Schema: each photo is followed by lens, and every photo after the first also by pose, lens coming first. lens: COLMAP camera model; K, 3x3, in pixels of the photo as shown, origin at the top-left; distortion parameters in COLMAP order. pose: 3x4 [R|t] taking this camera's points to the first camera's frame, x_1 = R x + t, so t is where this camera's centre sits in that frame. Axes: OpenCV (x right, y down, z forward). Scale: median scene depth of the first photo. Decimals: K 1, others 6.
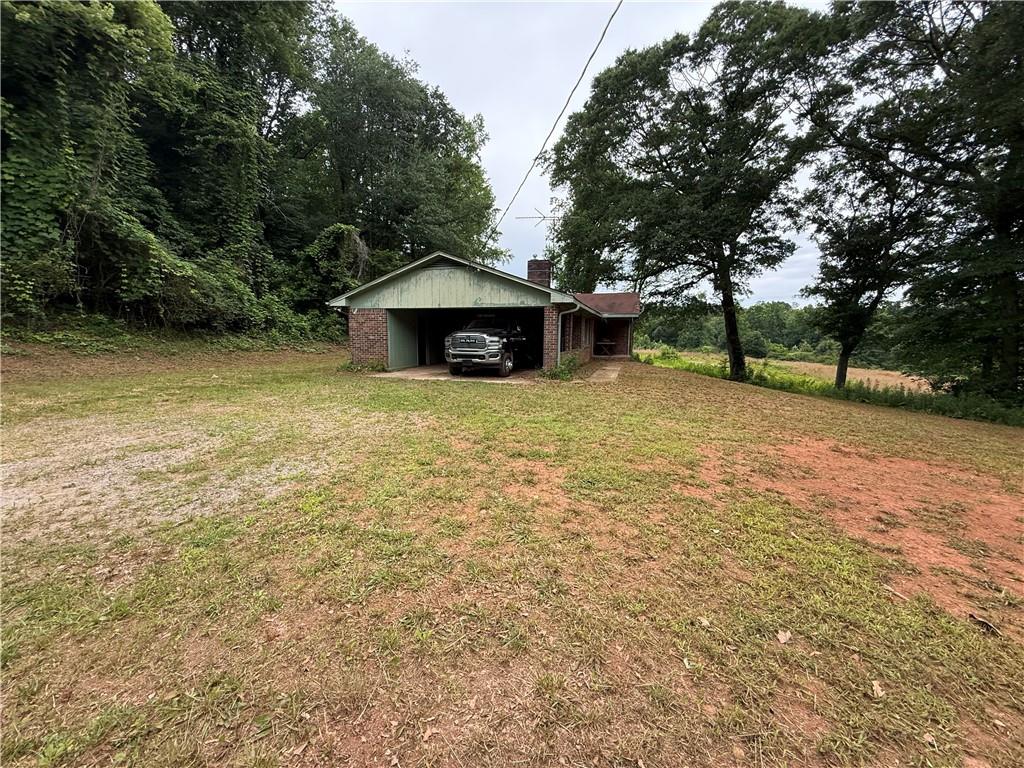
lens RADIAL K [[406.3, 0, 509.2], [0, 406.3, 385.0], [0, 0, 1]] dist [0.000271, -0.000566]
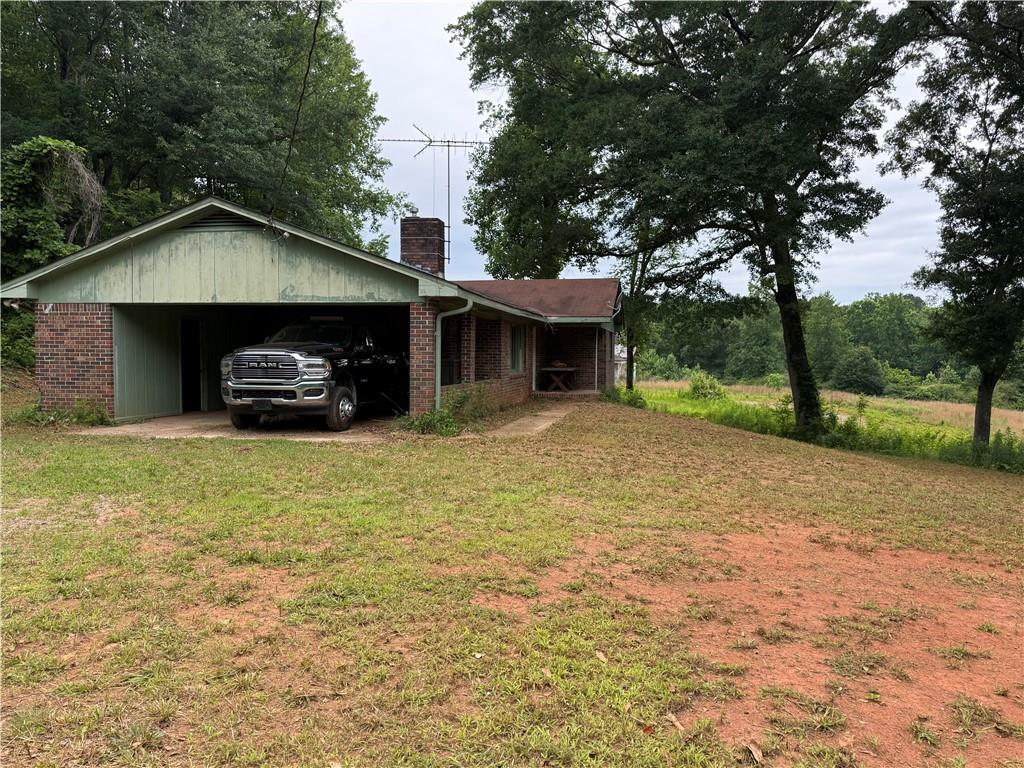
lens RADIAL K [[782.9, 0, 514.9], [0, 782.9, 394.4], [0, 0, 1]] dist [0.068415, -0.089288]
pose [[0.992778, -0.007593, 0.119728, 0.045865], [0.016148, 0.997370, -0.070654, 0.004107], [-0.118877, 0.072077, 0.990289, -0.029317]]
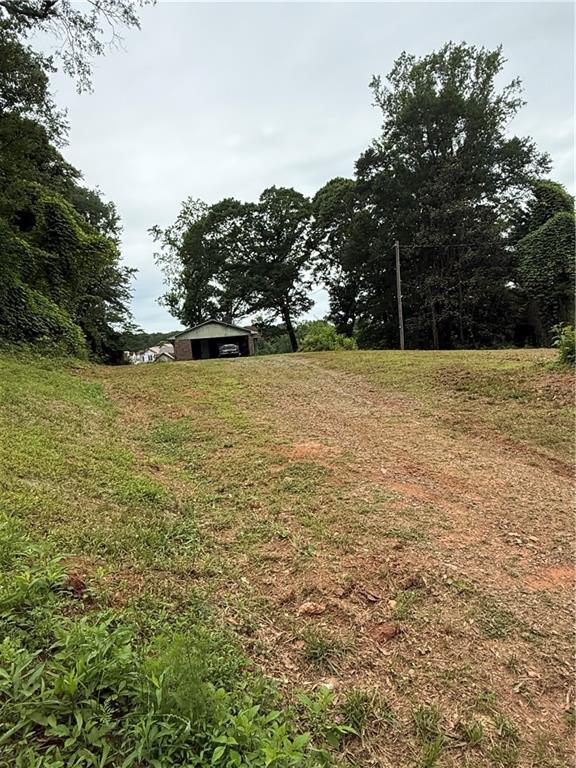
lens RADIAL K [[480.8, 0, 291.5], [0, 480.8, 387.5], [0, 0, 1]] dist [-0.002266, 0.001141]
pose [[0.867089, -0.111303, 0.485560, -0.688780], [0.147326, 0.988414, -0.036516, 0.186019], [-0.475870, 0.103198, 0.873440, -1.115656]]
